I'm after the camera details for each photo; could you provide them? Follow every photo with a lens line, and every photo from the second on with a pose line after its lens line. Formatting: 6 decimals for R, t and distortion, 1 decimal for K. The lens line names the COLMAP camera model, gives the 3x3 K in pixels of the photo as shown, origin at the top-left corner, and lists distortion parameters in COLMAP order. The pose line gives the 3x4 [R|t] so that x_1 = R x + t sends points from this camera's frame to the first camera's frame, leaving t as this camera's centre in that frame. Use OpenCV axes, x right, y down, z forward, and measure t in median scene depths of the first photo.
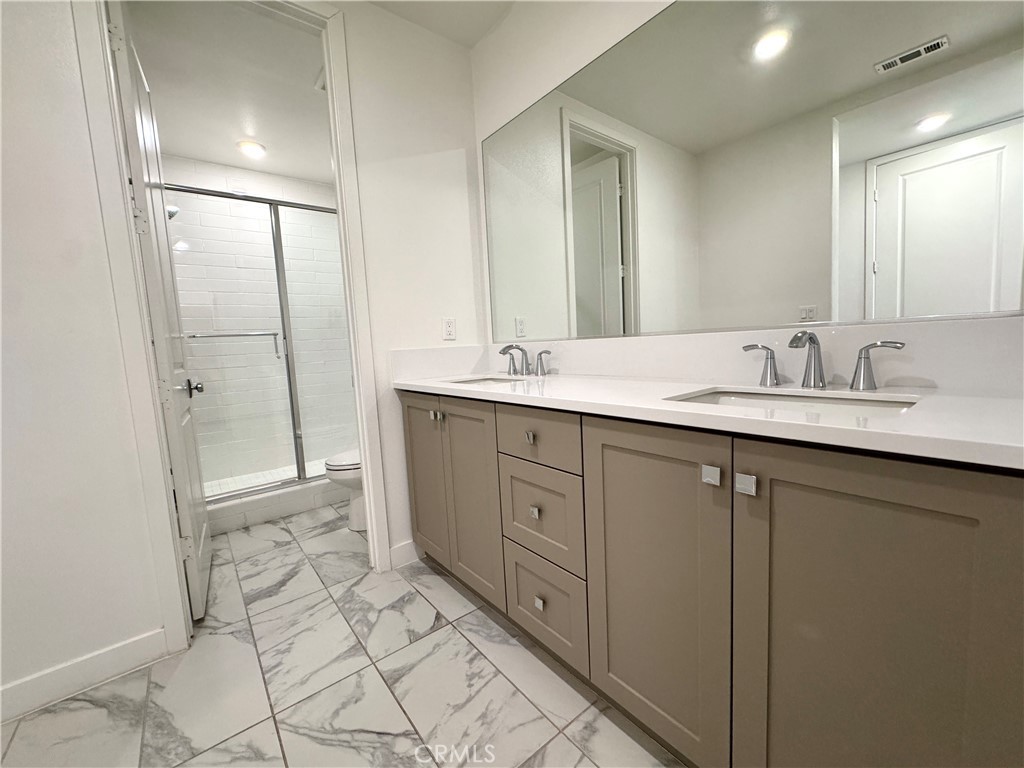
lens RADIAL K [[409.7, 0, 513.2], [0, 409.7, 383.4], [0, 0, 1]] dist [-0.010602, -0.000296]
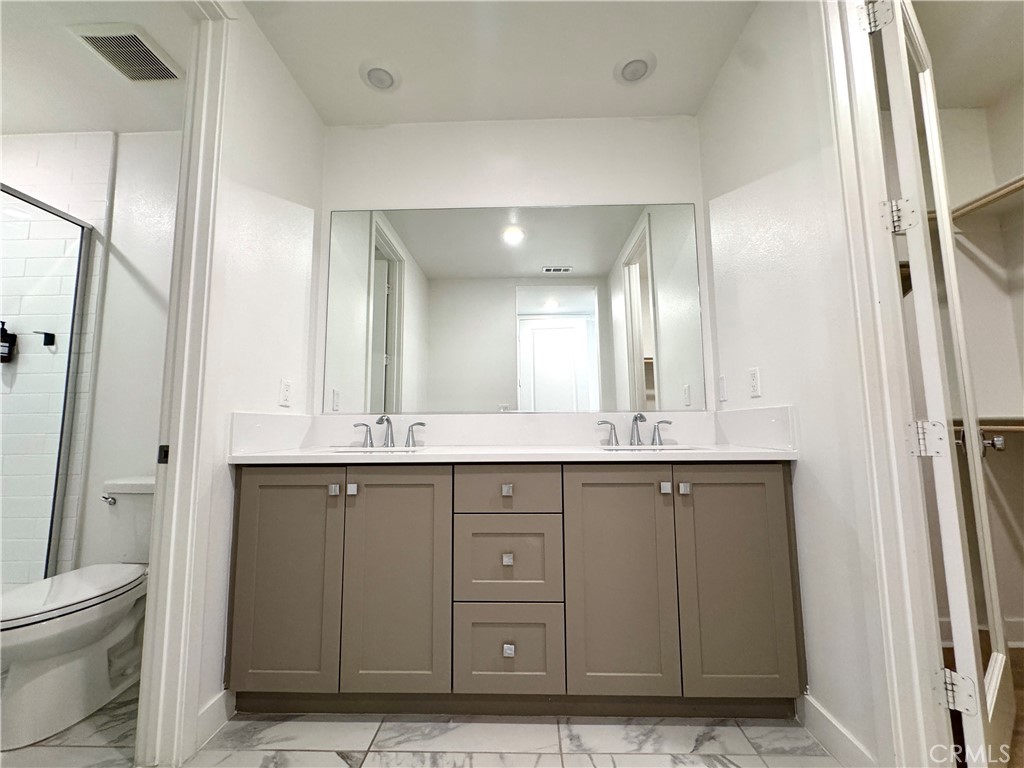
lens RADIAL K [[409.7, 0, 513.0], [0, 409.7, 383.7], [0, 0, 1]] dist [-0.010602, -0.000296]
pose [[0.645180, 0.125398, 0.753670, -0.707456], [0.049487, 0.977509, -0.205004, 0.061178], [-0.762426, 0.169561, 0.624464, 0.172132]]
